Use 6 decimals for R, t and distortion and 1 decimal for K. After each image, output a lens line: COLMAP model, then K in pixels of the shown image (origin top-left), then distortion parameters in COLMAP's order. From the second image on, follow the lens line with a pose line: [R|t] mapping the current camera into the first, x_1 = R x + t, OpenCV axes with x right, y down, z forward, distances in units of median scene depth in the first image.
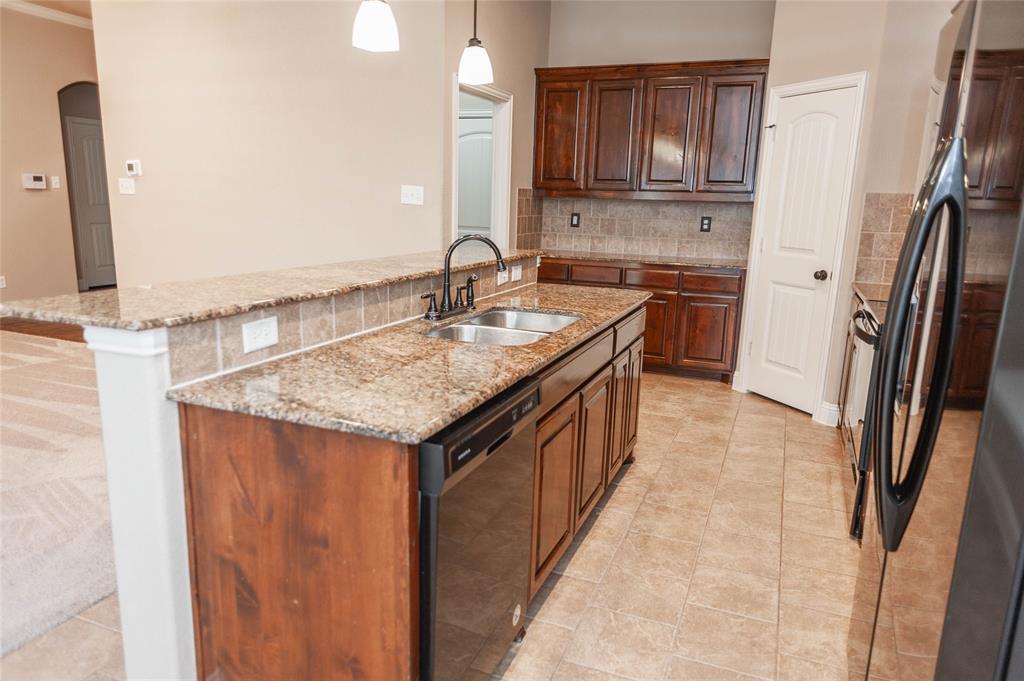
lens RADIAL K [[681.2, 0, 512.0], [0, 681.2, 340.5], [0, 0, 1]] dist [0.043359, -0.047224]
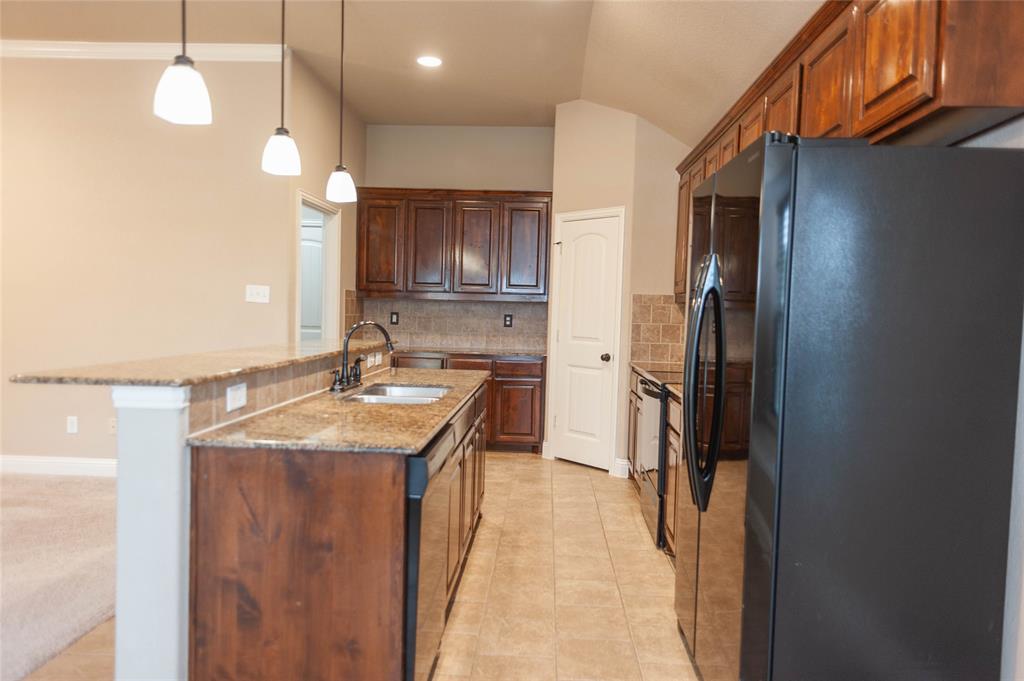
lens RADIAL K [[681.2, 0, 512.0], [0, 681.2, 340.5], [0, 0, 1]] dist [0.043359, -0.047224]
pose [[0.945046, -0.018044, 0.326440, -0.153238], [0.067752, 0.987610, -0.141552, 0.049795], [-0.319842, 0.155890, 0.934559, -0.158052]]
